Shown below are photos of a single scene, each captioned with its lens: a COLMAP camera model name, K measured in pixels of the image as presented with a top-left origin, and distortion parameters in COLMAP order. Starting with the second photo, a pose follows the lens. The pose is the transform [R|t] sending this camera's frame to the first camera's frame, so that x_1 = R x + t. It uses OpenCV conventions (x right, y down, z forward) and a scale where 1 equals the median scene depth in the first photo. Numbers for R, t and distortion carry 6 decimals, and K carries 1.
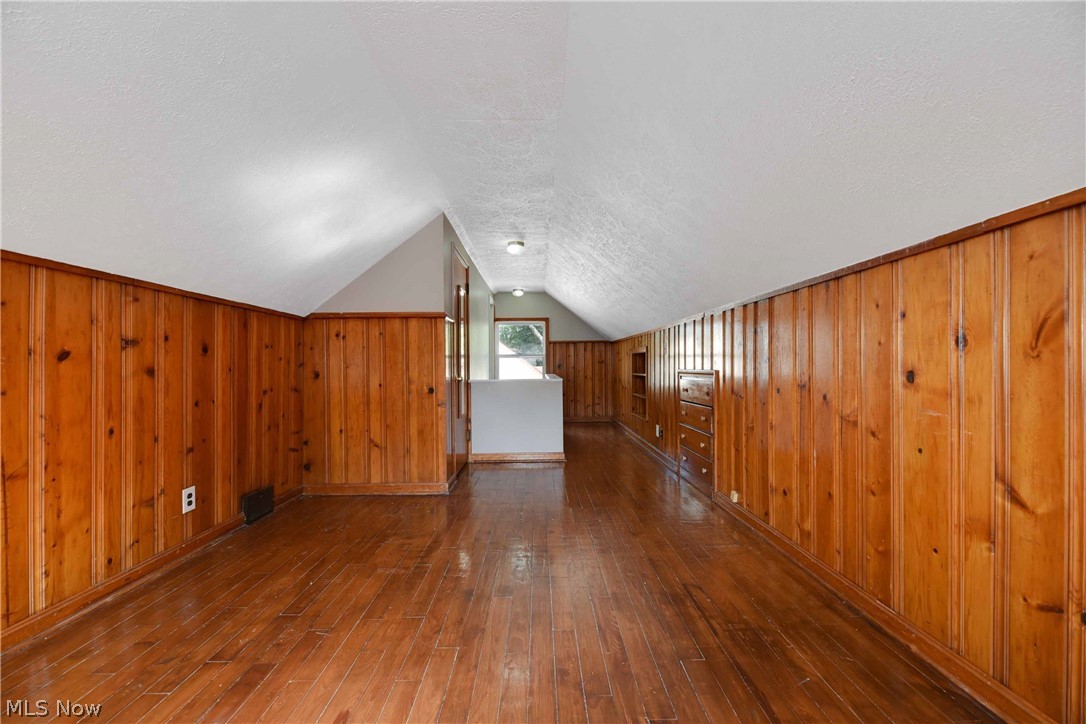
lens RADIAL K [[449.7, 0, 544.5], [0, 449.7, 366.1], [0, 0, 1]] dist [-0.003051, -0.001320]
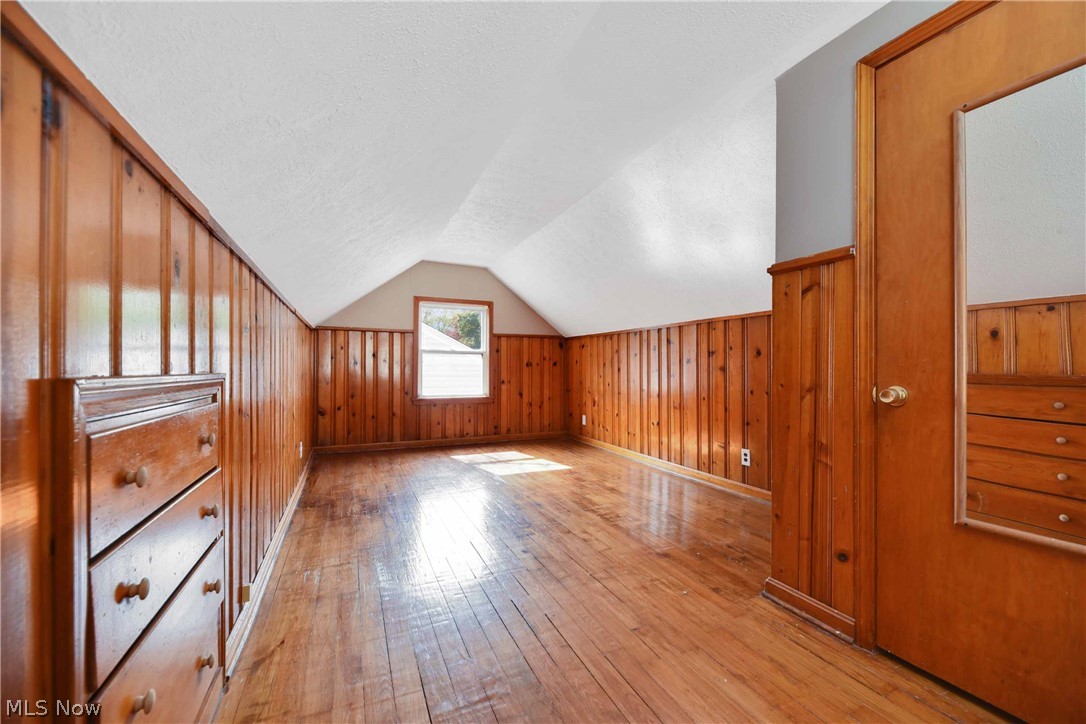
lens RADIAL K [[449.7, 0, 545.0], [0, 449.7, 365.0], [0, 0, 1]] dist [-0.003051, -0.001320]
pose [[-0.922328, 0.001940, -0.386403, 0.376298], [0.005125, 0.999961, -0.007214, 0.006794], [0.386374, -0.008634, -0.922302, 2.147577]]
